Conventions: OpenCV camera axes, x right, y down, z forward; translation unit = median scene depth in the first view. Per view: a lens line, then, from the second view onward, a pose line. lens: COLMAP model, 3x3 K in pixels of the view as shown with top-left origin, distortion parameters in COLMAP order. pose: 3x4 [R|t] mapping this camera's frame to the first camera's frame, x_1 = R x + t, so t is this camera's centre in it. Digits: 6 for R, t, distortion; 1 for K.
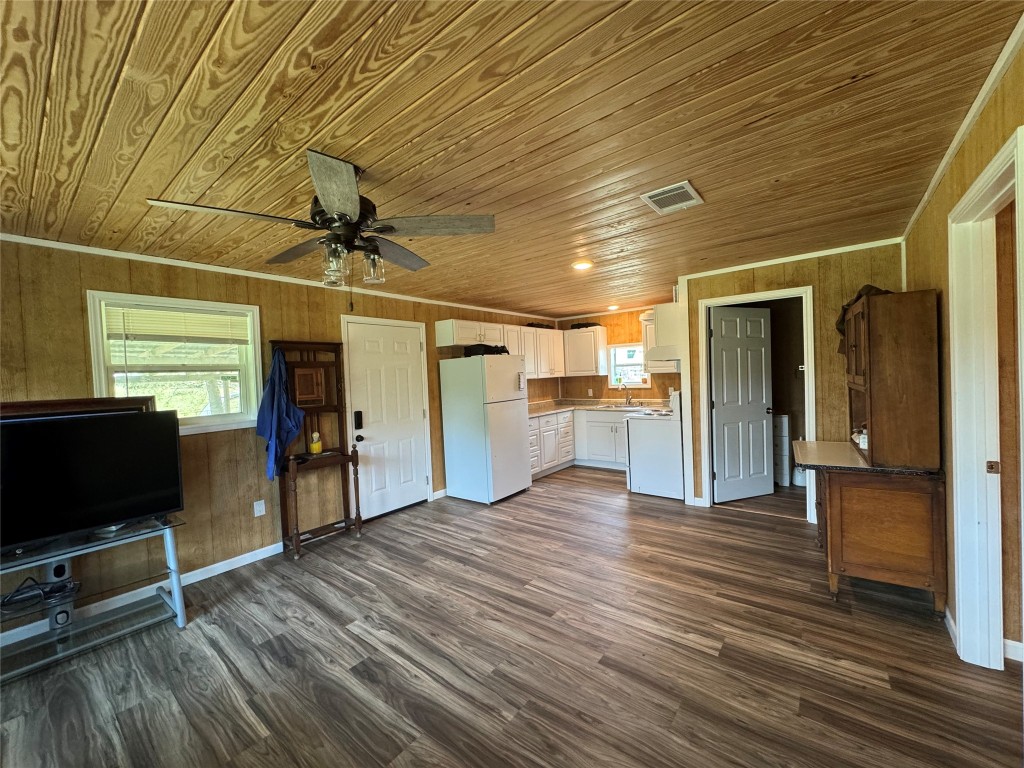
lens RADIAL K [[410.0, 0, 514.5], [0, 410.0, 384.5], [0, 0, 1]] dist [-0.004695, -0.000025]
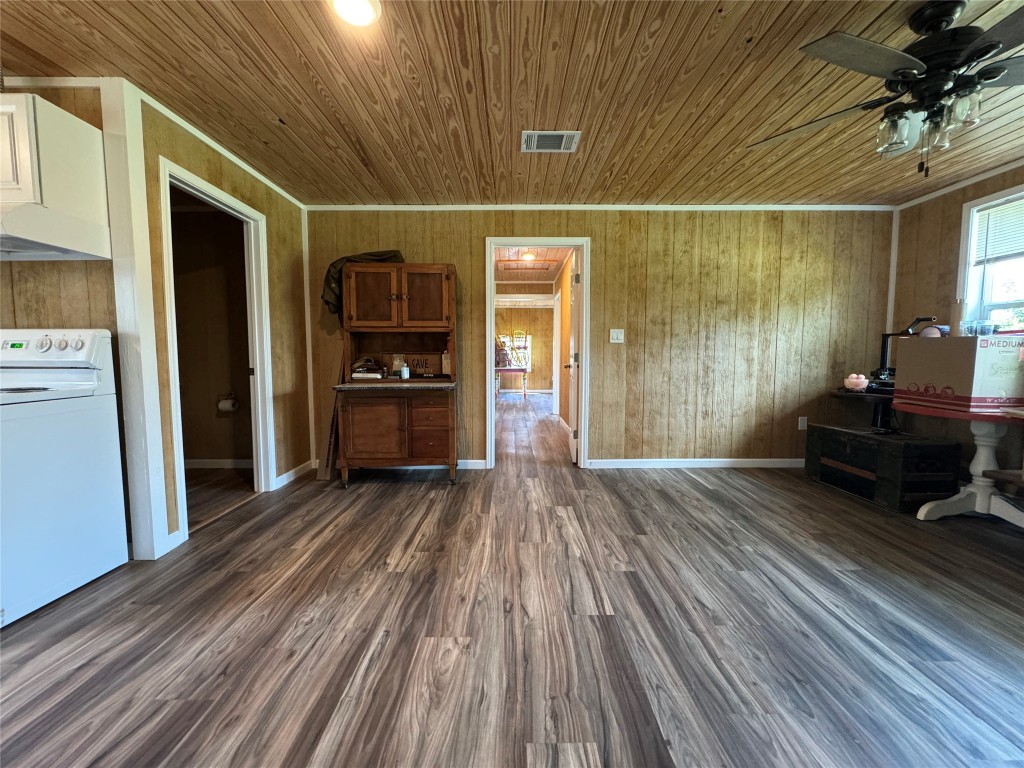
lens RADIAL K [[410.0, 0, 511.1], [0, 410.0, 381.9], [0, 0, 1]] dist [-0.004695, -0.000025]
pose [[-0.614439, -0.011372, 0.788882, -0.376002], [0.046599, 0.997627, 0.050676, 0.121080], [-0.787587, 0.067898, -0.612451, 1.553879]]
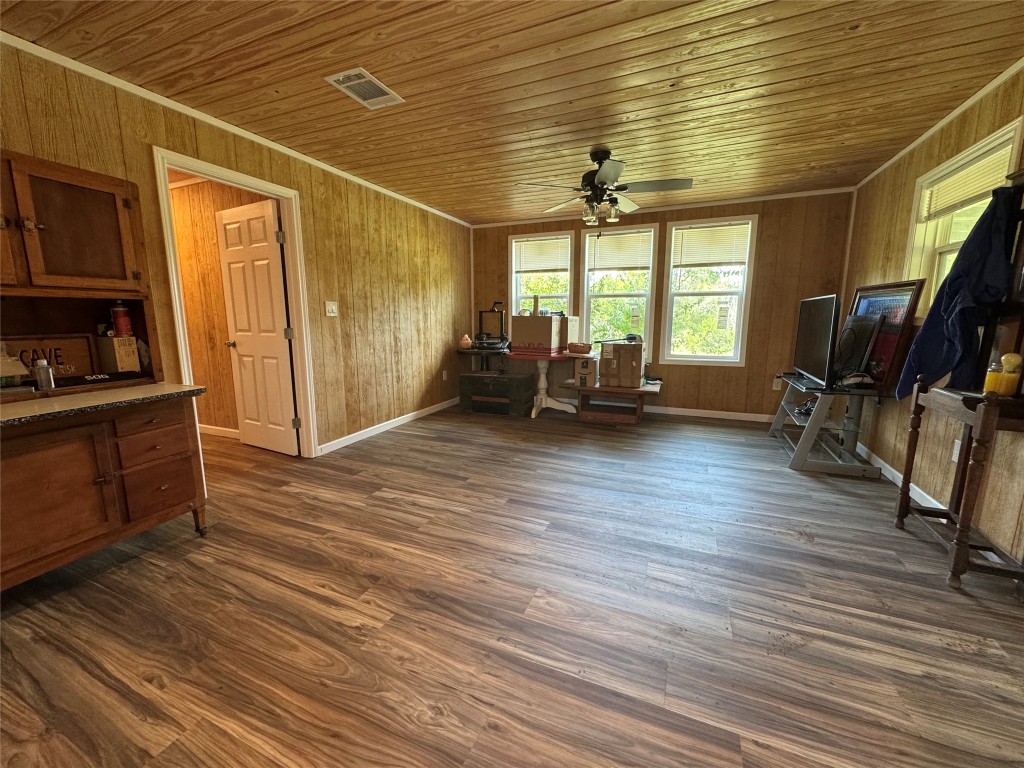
lens RADIAL K [[410.0, 0, 511.6], [0, 410.0, 382.1], [0, 0, 1]] dist [-0.004695, -0.000025]
pose [[-0.967306, 0.082700, -0.239749, 0.296128], [0.035935, 0.980495, 0.193232, 0.048288], [0.251053, 0.178299, -0.951410, 1.836693]]
